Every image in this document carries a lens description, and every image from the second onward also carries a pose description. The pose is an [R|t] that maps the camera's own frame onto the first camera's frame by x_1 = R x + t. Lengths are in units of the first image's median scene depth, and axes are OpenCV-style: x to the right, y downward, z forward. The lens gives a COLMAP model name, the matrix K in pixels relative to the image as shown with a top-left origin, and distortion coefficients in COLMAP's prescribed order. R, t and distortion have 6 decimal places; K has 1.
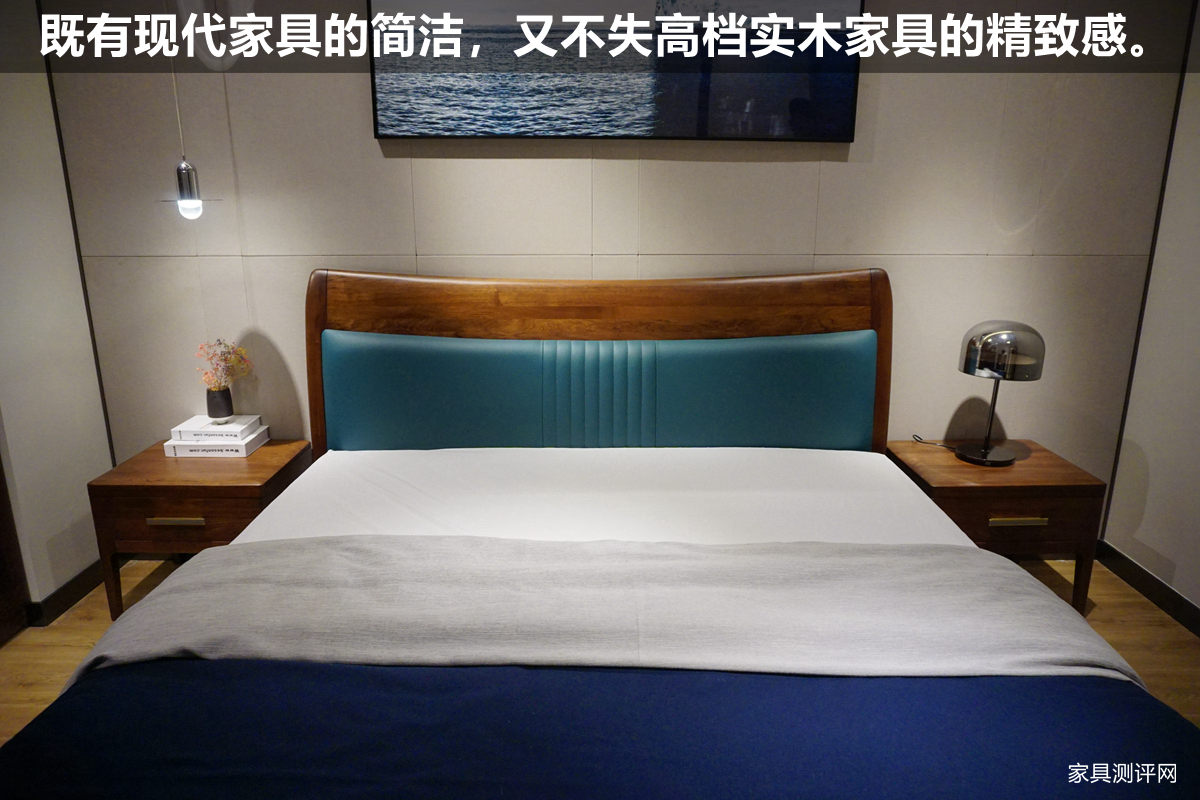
lens RADIAL K [[827.6, 0, 600.0], [0, 827.6, 400.0], [0, 0, 1]] dist [-0.023542, 0.000562]
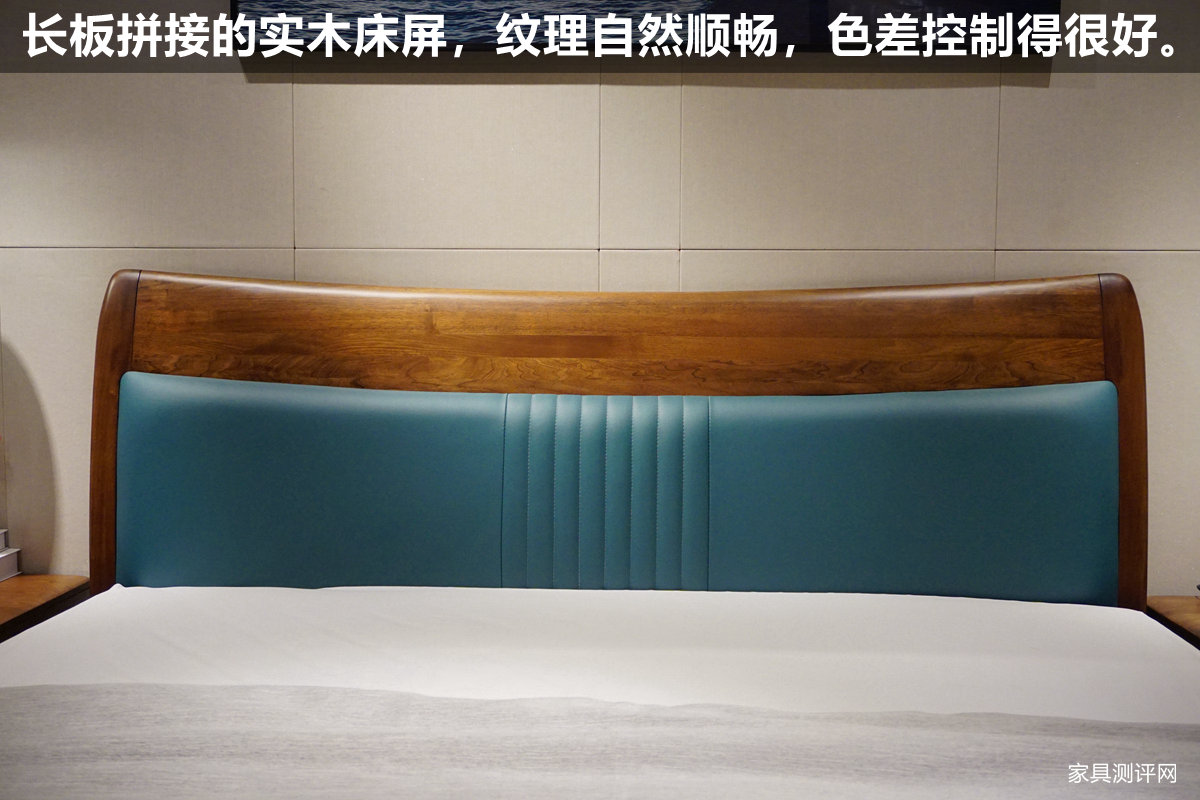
lens RADIAL K [[1342.7, 0, 600.0], [0, 1342.7, 400.0], [0, 0, 1]] dist [0.011834, -0.004746]
pose [[0.998200, 0.010100, -0.059115, 0.047587], [-0.020461, 0.983930, -0.177381, 0.091936], [0.056373, 0.178271, 0.982365, 0.109551]]
